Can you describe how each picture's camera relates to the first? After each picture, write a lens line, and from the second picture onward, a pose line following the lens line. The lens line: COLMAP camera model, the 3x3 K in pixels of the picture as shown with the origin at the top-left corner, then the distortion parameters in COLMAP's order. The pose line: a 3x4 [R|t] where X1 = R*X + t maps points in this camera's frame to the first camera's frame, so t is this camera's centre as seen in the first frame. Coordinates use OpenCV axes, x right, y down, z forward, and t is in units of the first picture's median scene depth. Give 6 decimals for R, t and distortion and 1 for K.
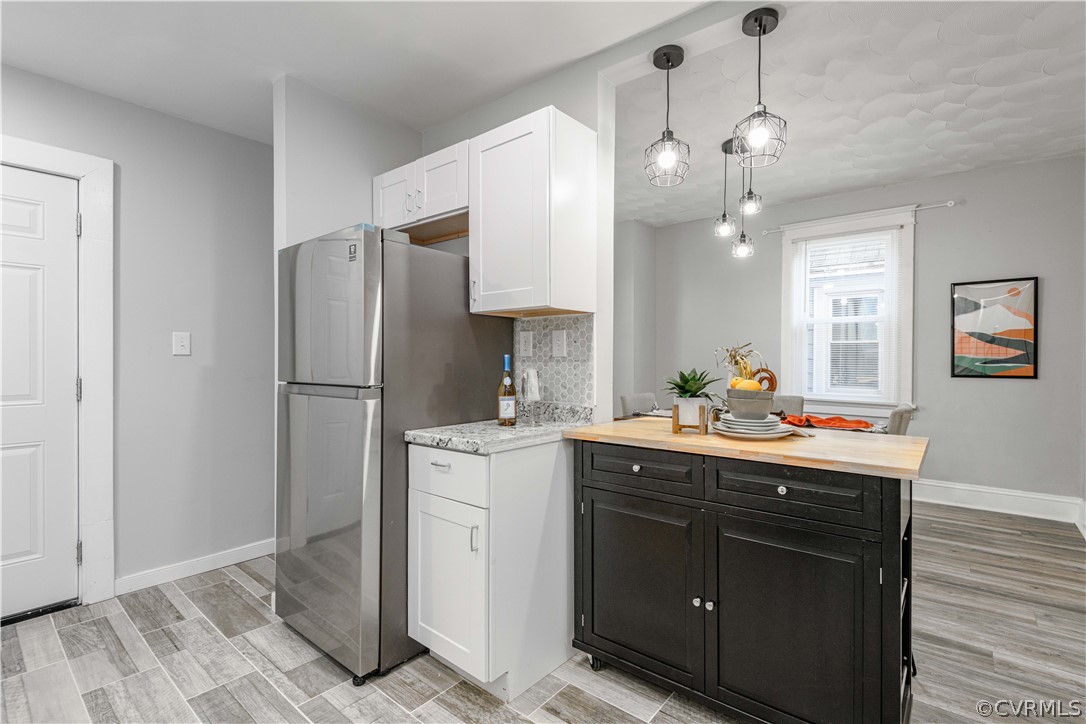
lens RADIAL K [[501.8, 0, 554.0], [0, 501.8, 358.2], [0, 0, 1]] dist [0.018757, -0.013600]
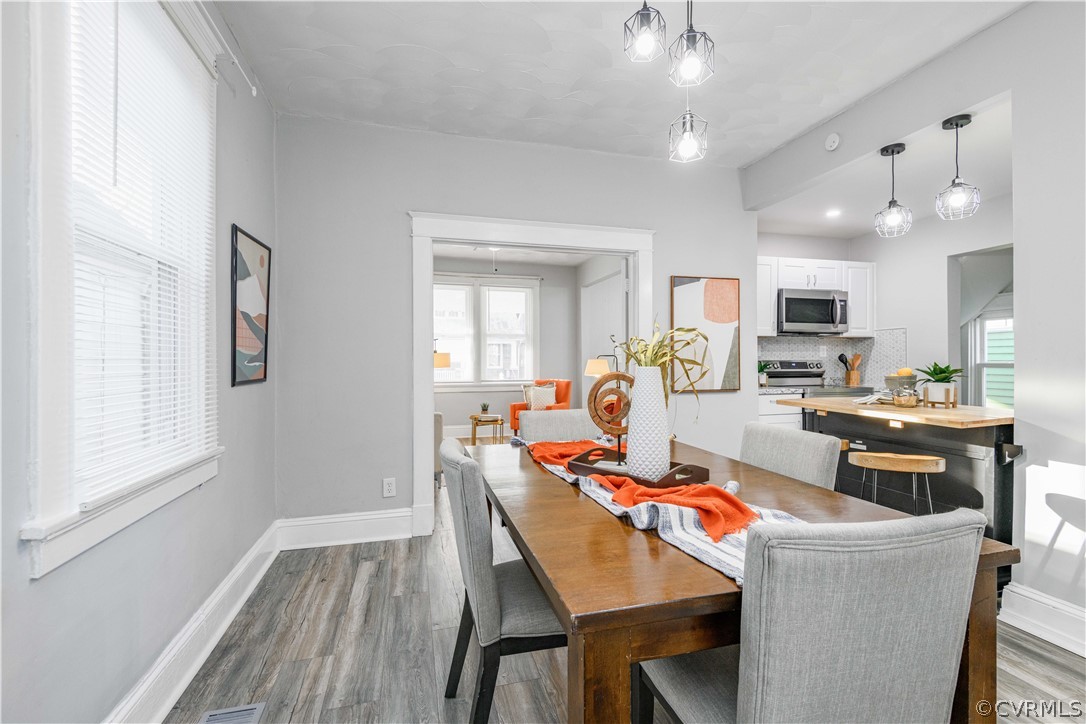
lens RADIAL K [[501.8, 0, 546.3], [0, 501.8, 359.5], [0, 0, 1]] dist [0.018757, -0.013600]
pose [[-0.808642, -0.001681, 0.588299, 0.298690], [-0.002678, 0.999996, -0.000824, 0.012083], [-0.588295, -0.002242, -0.808643, 2.384534]]
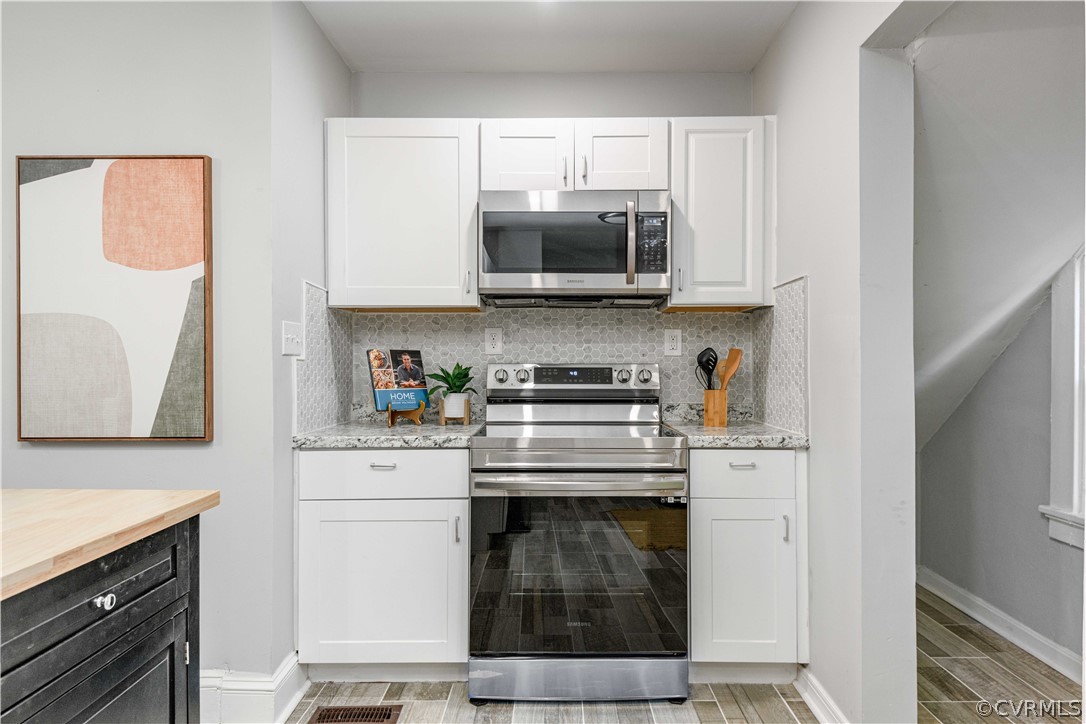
lens RADIAL K [[641.4, 0, 553.2], [0, 641.4, 361.7], [0, 0, 1]] dist [0.017546, -0.012723]
pose [[-0.618925, -0.003710, 0.785441, -0.222536], [-0.003824, 0.999991, 0.001709, 0.005371], [-0.785440, -0.001946, -0.618934, 0.674764]]
